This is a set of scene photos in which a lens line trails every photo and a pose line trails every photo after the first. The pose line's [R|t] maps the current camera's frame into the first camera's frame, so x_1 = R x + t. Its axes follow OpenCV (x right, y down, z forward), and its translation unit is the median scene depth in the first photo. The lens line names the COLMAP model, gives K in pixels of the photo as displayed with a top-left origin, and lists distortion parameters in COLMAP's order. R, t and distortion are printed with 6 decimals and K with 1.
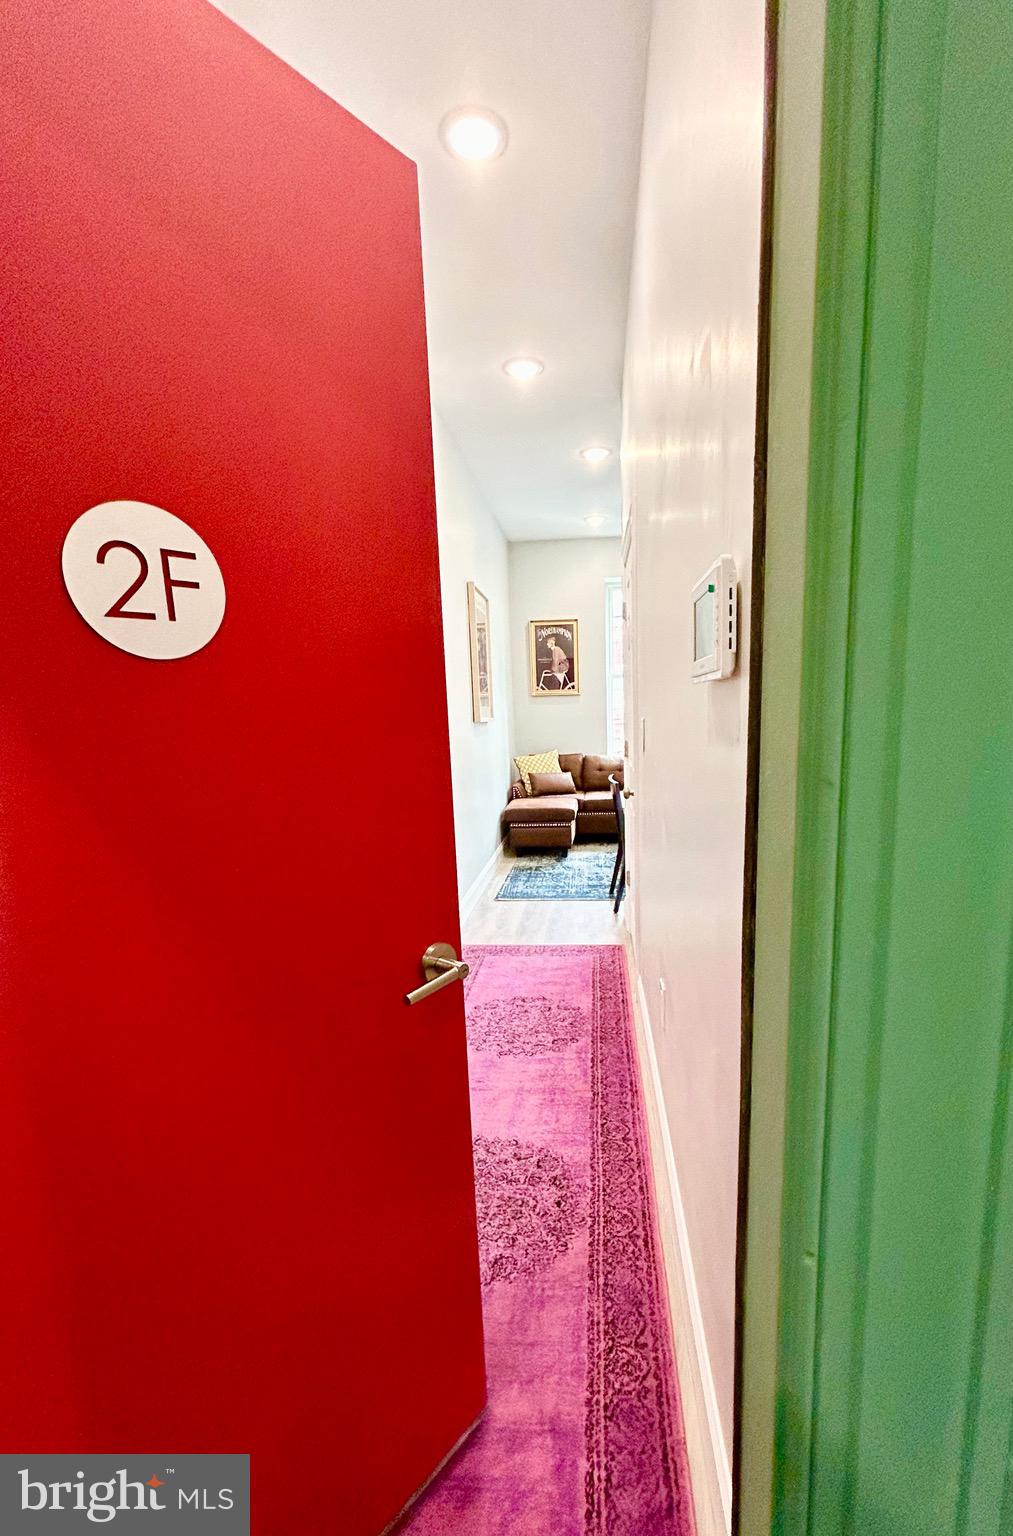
lens RADIAL K [[609.6, 0, 513.0], [0, 609.6, 769.0], [0, 0, 1]] dist [0.000116, 0.000001]
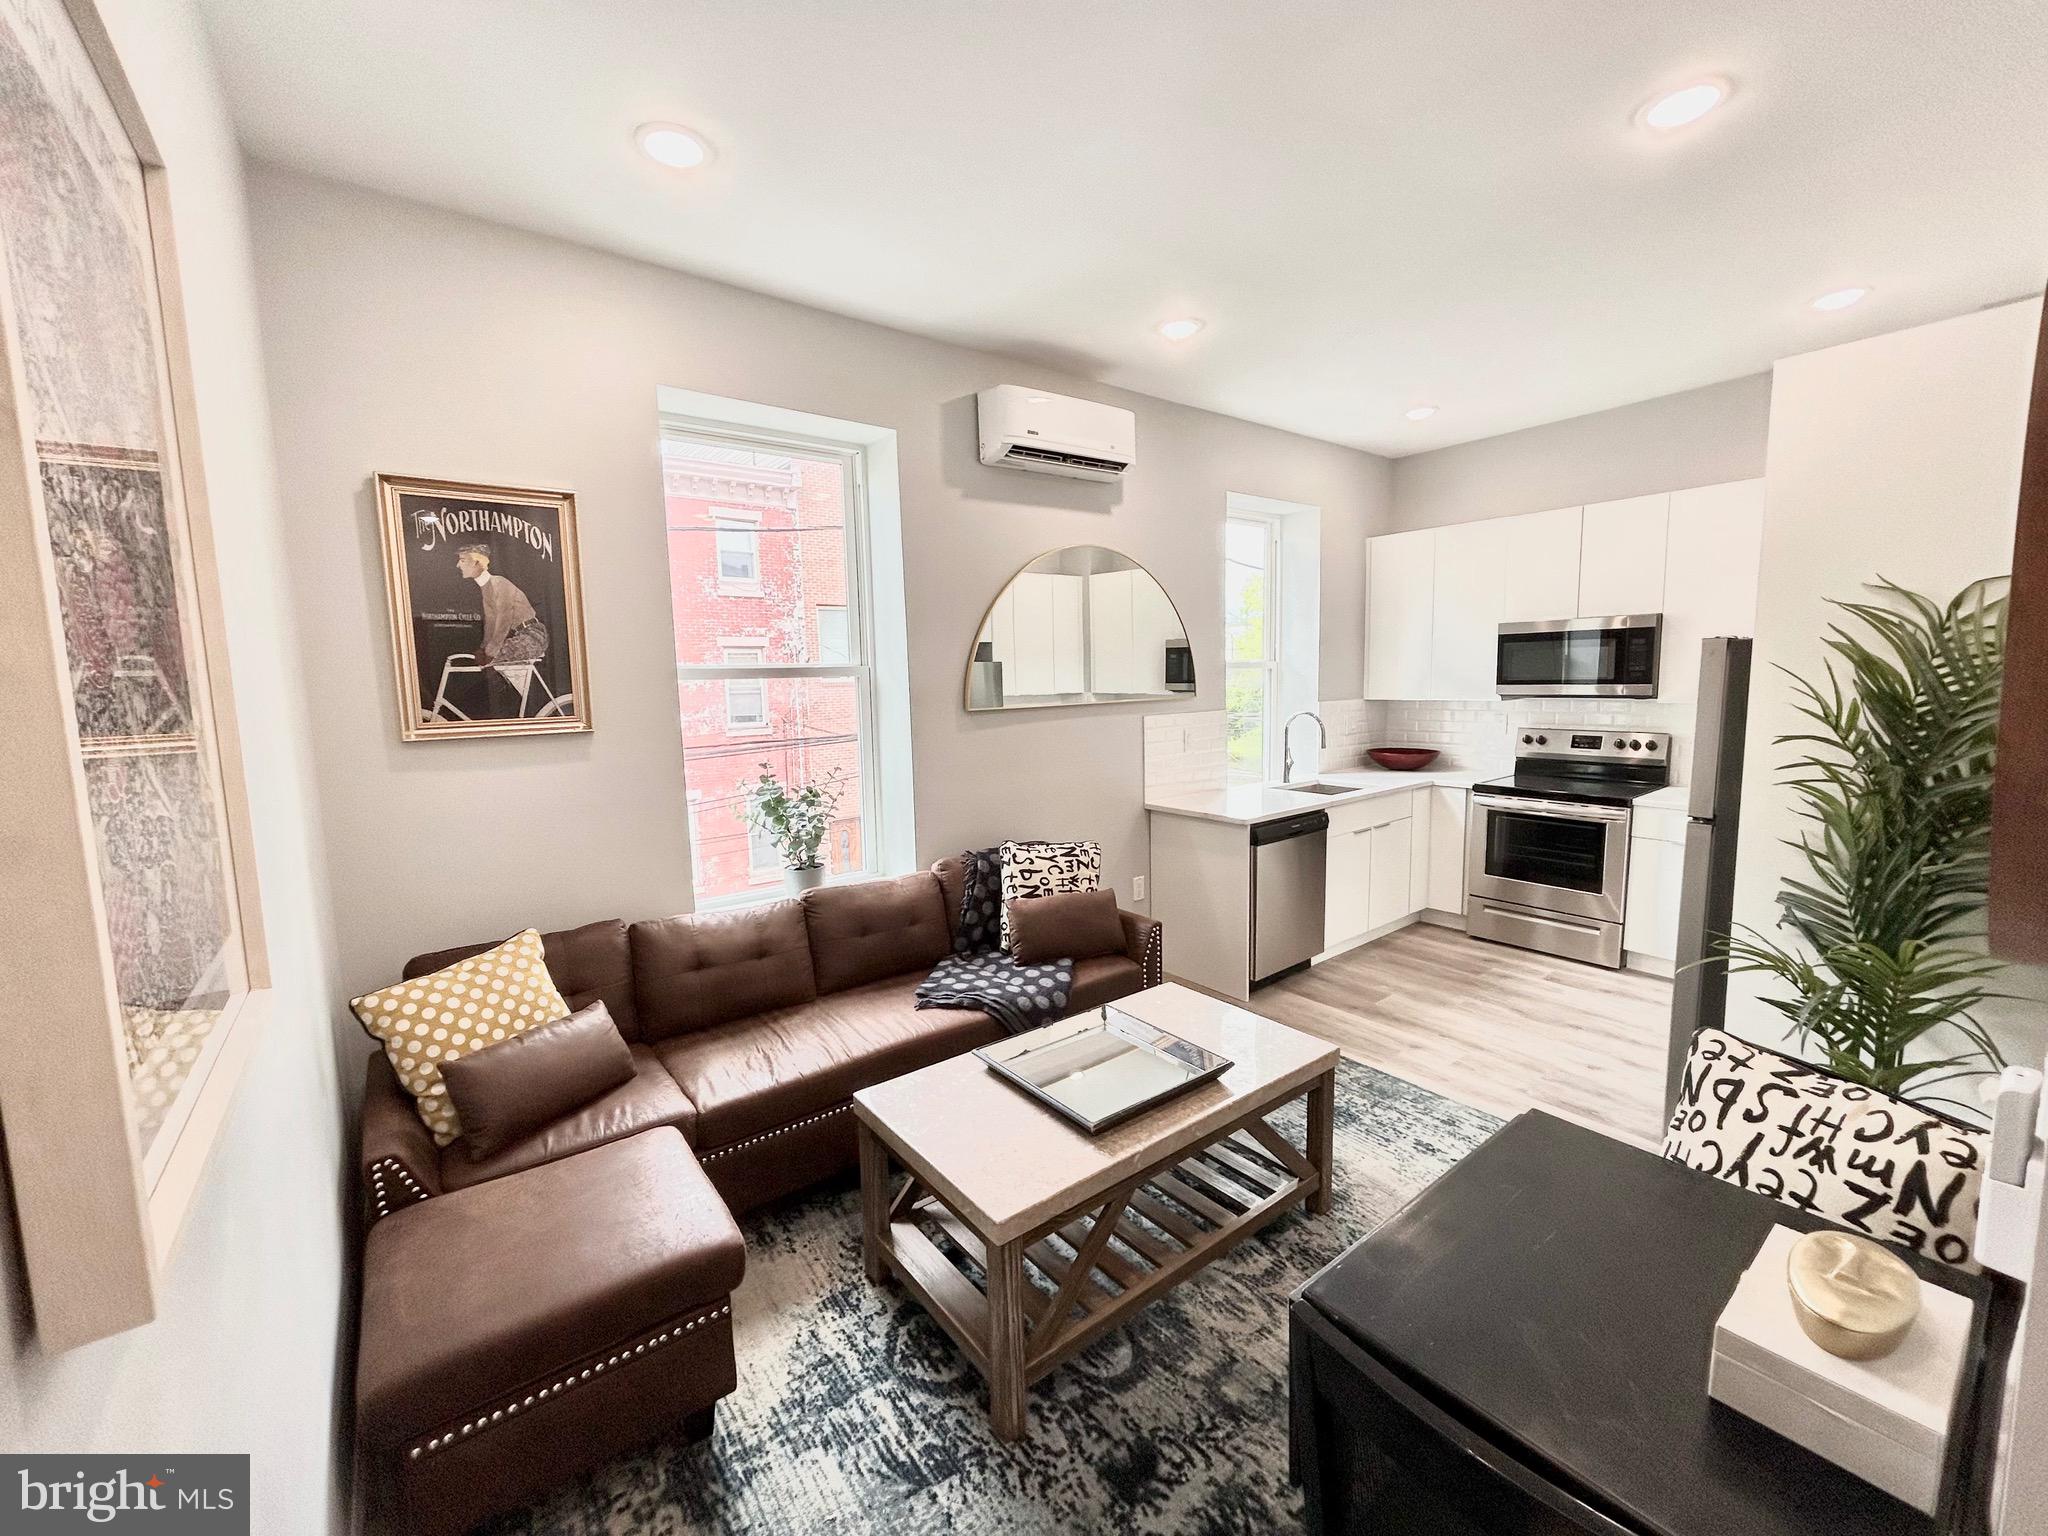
lens RADIAL K [[826.5, 0, 1022.1], [0, 826.5, 754.0], [0, 0, 1]] dist [-0.000253, -0.000007]
pose [[0.733712, -0.055897, 0.677158, -0.018921], [0.102472, 0.994315, -0.028953, -0.075882], [-0.671689, 0.090632, 0.735268, 0.538470]]
